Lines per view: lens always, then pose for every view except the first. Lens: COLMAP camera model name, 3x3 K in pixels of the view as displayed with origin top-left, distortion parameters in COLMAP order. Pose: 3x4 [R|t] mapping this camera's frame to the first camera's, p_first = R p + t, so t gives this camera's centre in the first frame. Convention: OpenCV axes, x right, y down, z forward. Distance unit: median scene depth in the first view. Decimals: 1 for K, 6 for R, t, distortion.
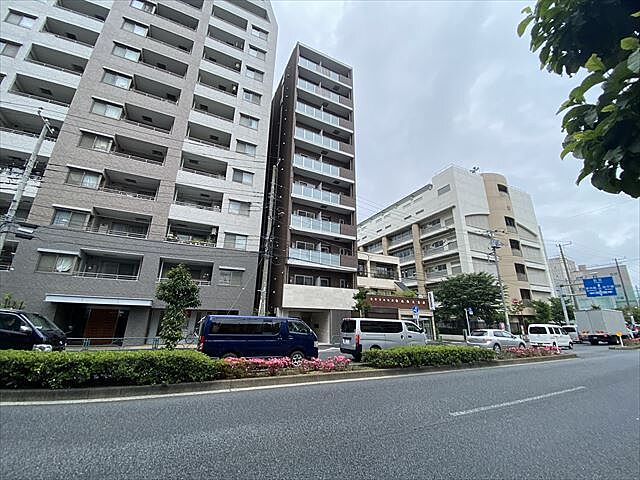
lens RADIAL K [[258.9, 0, 317.6], [0, 258.9, 238.3], [0, 0, 1]] dist [0.012880, -0.016779]
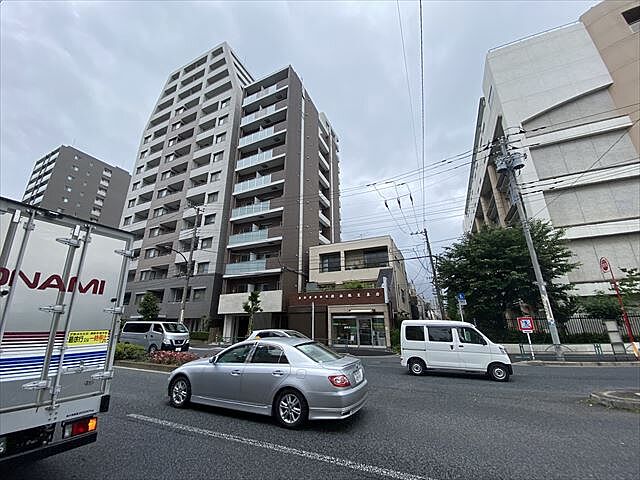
lens RADIAL K [[258.9, 0, 317.6], [0, 258.9, 238.3], [0, 0, 1]] dist [0.012880, -0.016779]
pose [[0.629931, -0.264460, -0.730238, 0.949420], [0.252110, 0.958952, -0.129812, 0.164054], [0.734594, -0.102328, 0.670747, 0.446755]]
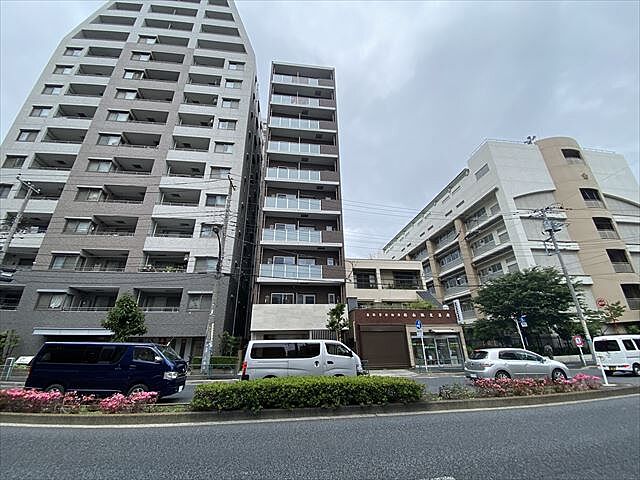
lens RADIAL K [[258.9, 0, 317.6], [0, 258.9, 238.3], [0, 0, 1]] dist [0.012880, -0.016779]
pose [[0.948021, -0.149160, -0.281081, 0.318649], [0.126406, 0.987173, -0.097521, 0.052618], [0.292022, 0.056922, 0.954716, 0.143865]]
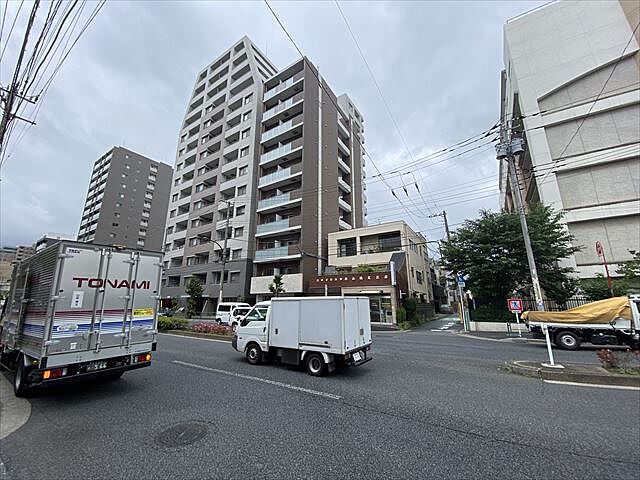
lens RADIAL K [[258.9, 0, 317.6], [0, 258.9, 238.3], [0, 0, 1]] dist [0.012880, -0.016779]
pose [[0.515110, -0.224710, -0.827144, 1.065044], [0.270046, 0.958423, -0.092201, 0.166040], [0.813472, -0.175874, 0.554375, 0.453955]]
